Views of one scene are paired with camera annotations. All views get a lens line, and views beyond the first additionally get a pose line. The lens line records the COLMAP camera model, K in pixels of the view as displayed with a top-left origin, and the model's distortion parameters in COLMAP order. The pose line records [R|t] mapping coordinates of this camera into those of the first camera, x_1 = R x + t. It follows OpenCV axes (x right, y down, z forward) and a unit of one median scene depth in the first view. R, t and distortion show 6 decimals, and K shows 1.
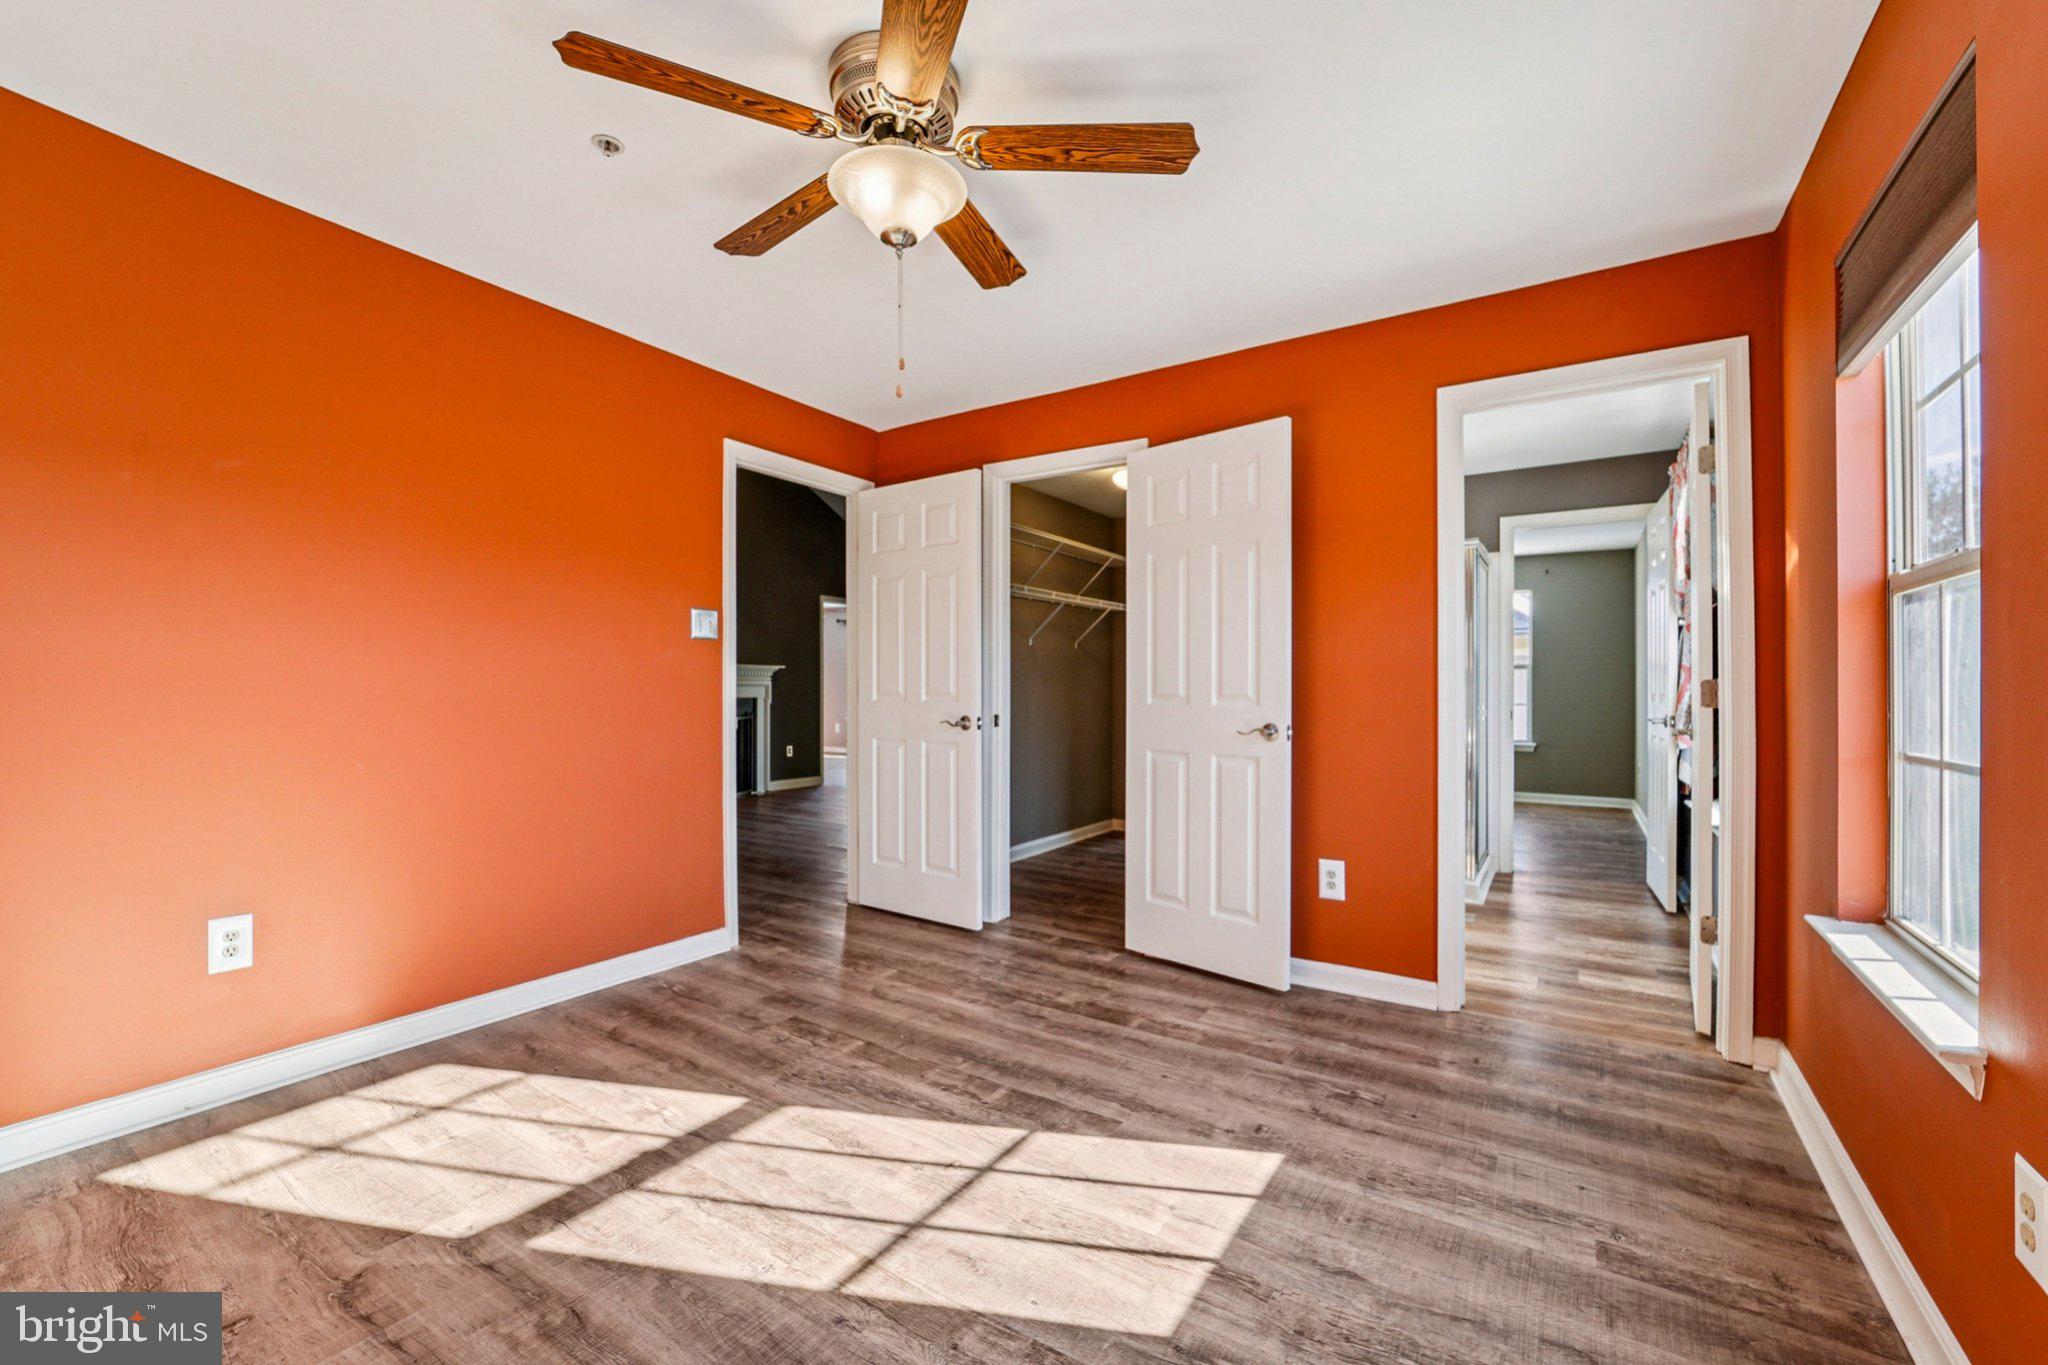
lens RADIAL K [[835.5, 0, 1024.0], [0, 835.5, 682.5], [0, 0, 1]] dist [-0.013029, 0.000618]
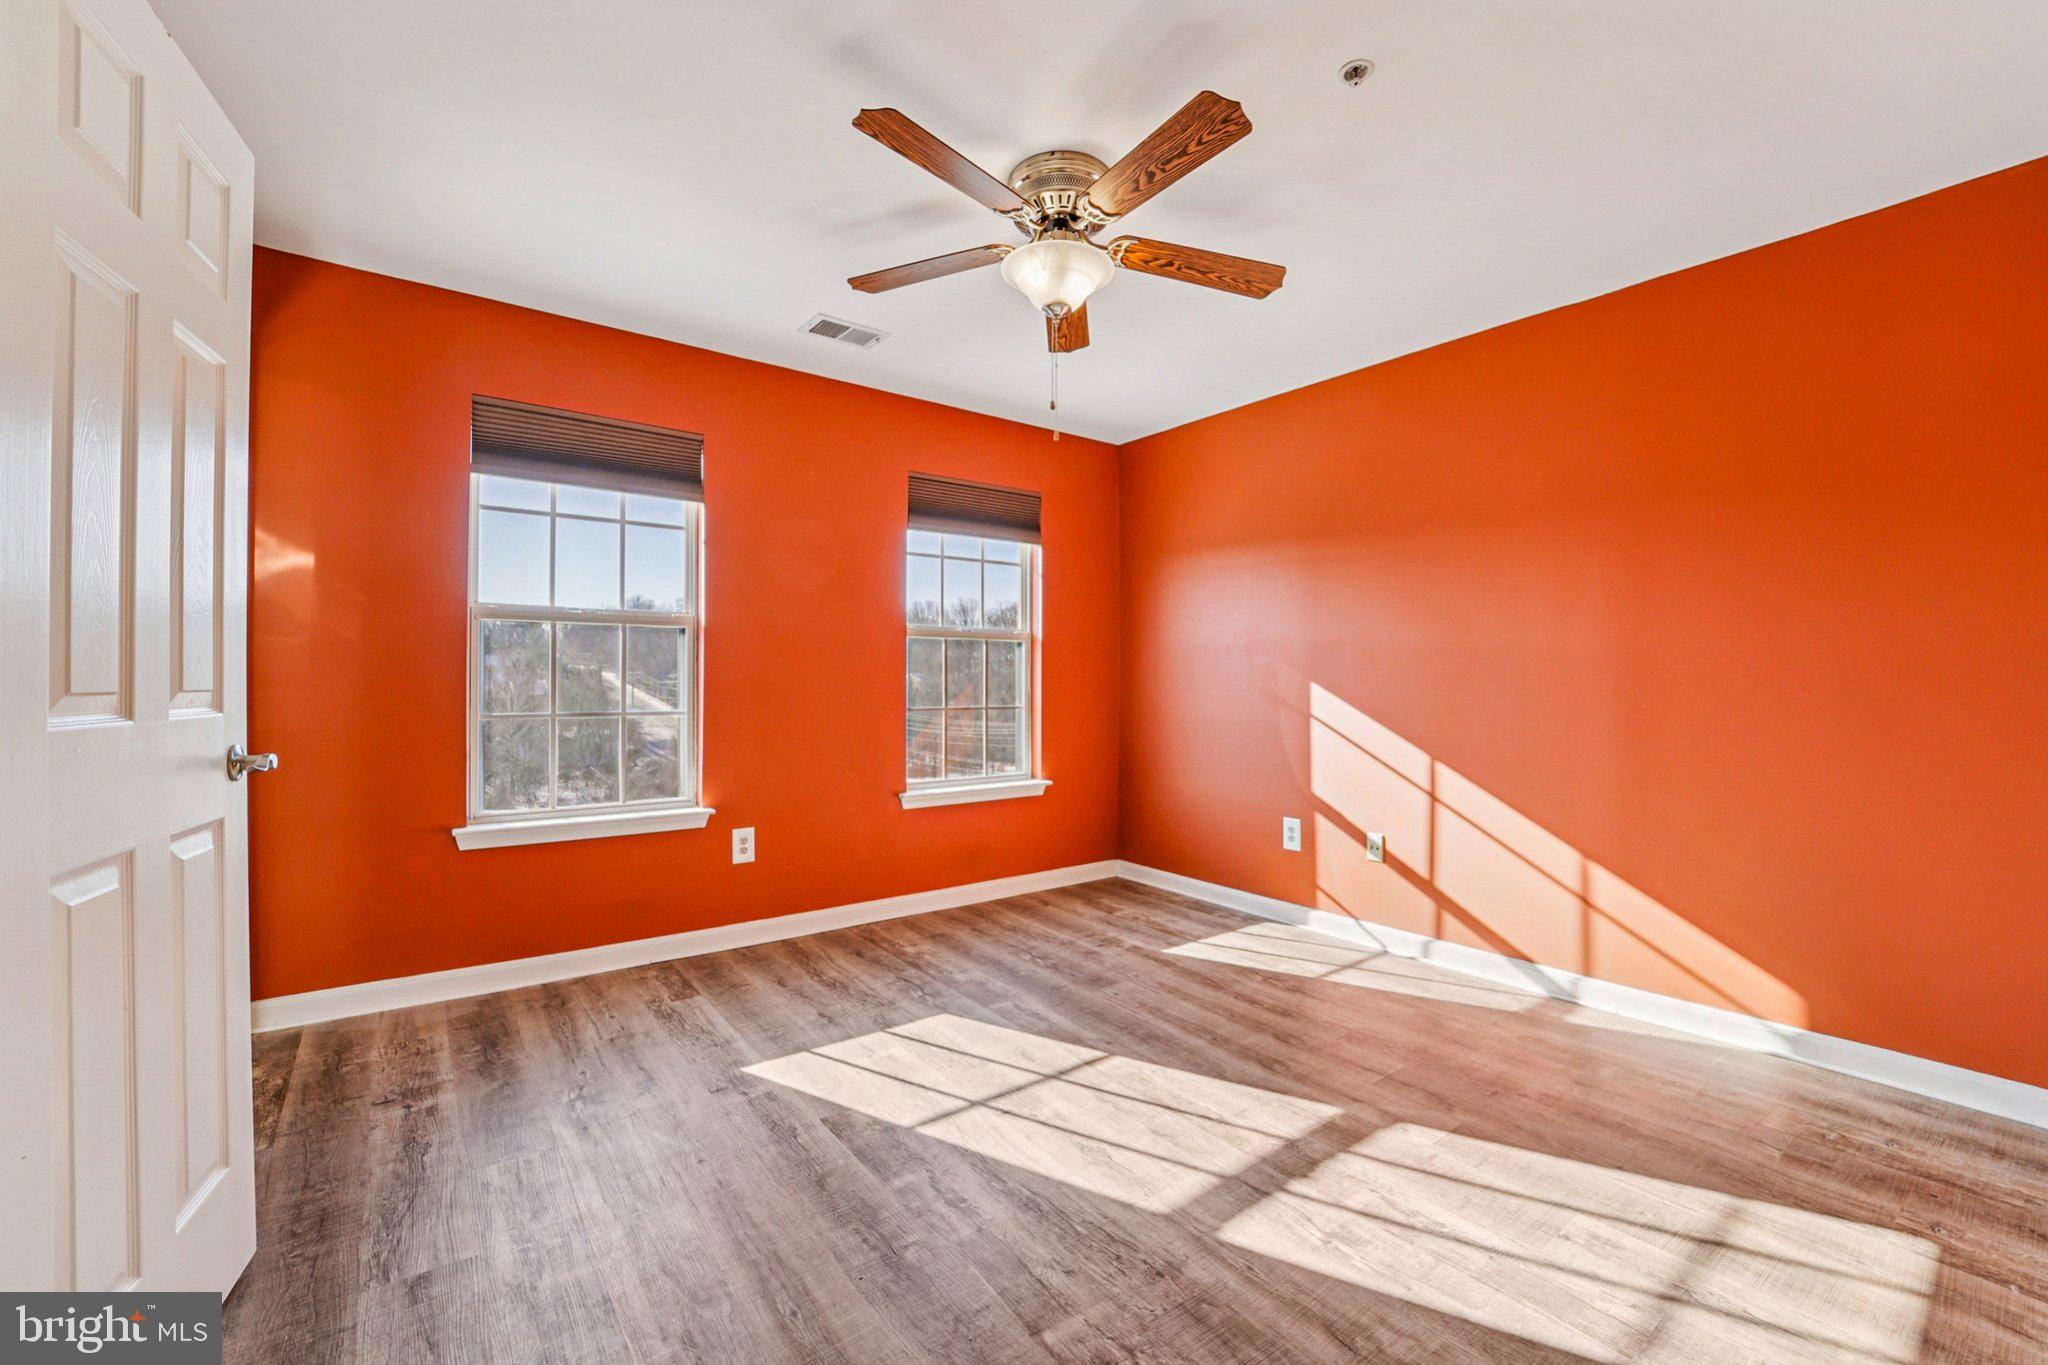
lens RADIAL K [[834.9, 0, 1028.8], [0, 834.9, 676.0], [0, 0, 1]] dist [-0.023932, 0.000352]
pose [[-0.941428, -0.000022, 0.337214, -0.494851], [-0.001817, 0.999986, -0.005008, 0.007718], [-0.337209, -0.005327, -0.941415, 2.051747]]
